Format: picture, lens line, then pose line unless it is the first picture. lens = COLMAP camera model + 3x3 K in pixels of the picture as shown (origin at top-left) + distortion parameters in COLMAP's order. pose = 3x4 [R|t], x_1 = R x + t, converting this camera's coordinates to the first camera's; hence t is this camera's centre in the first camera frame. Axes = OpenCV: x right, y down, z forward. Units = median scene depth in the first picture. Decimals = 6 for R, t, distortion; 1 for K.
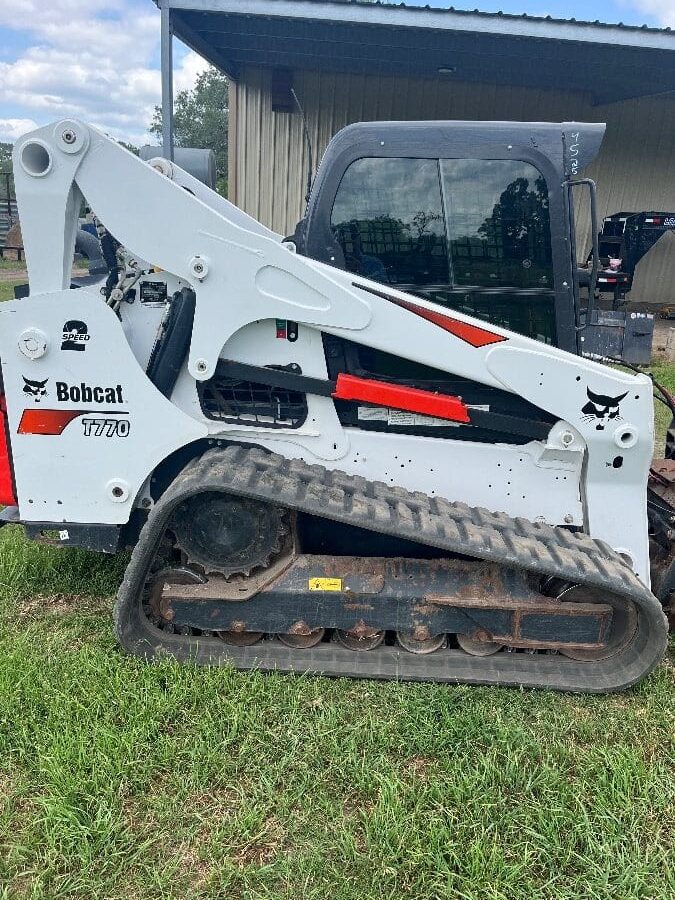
lens RADIAL K [[672.8, 0, 308.9], [0, 672.8, 447.8], [0, 0, 1]] dist [0.010291, 0.000319]
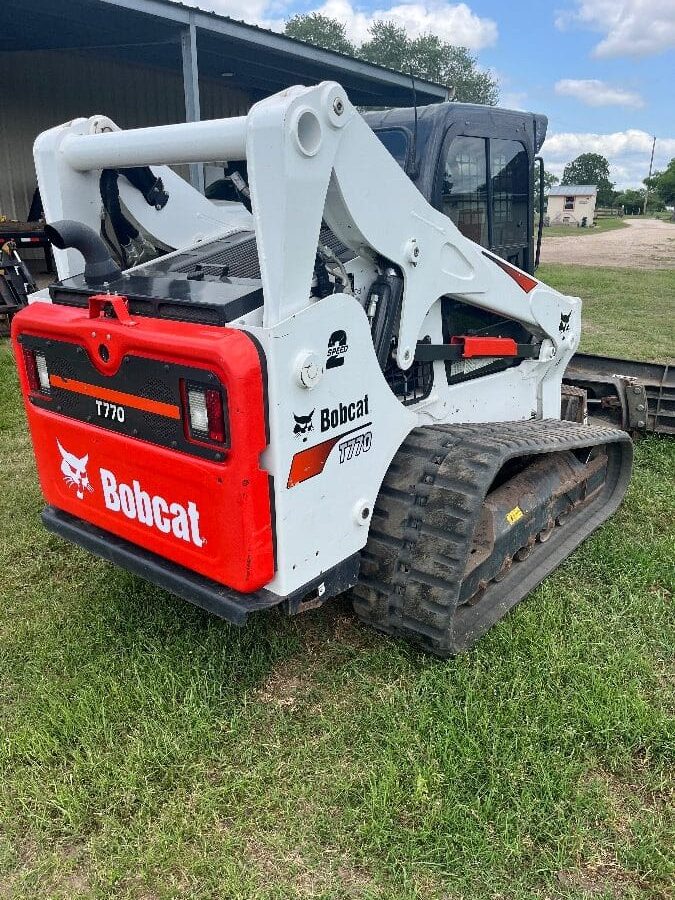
lens RADIAL K [[695.2, 0, 316.6], [0, 695.2, 455.5], [0, 0, 1]] dist [0.047239, -0.000195]
pose [[0.611122, -0.311592, 0.727627, -1.007811], [0.261584, 0.947112, 0.185883, -0.203344], [-0.747064, 0.076739, 0.660308, 0.446884]]
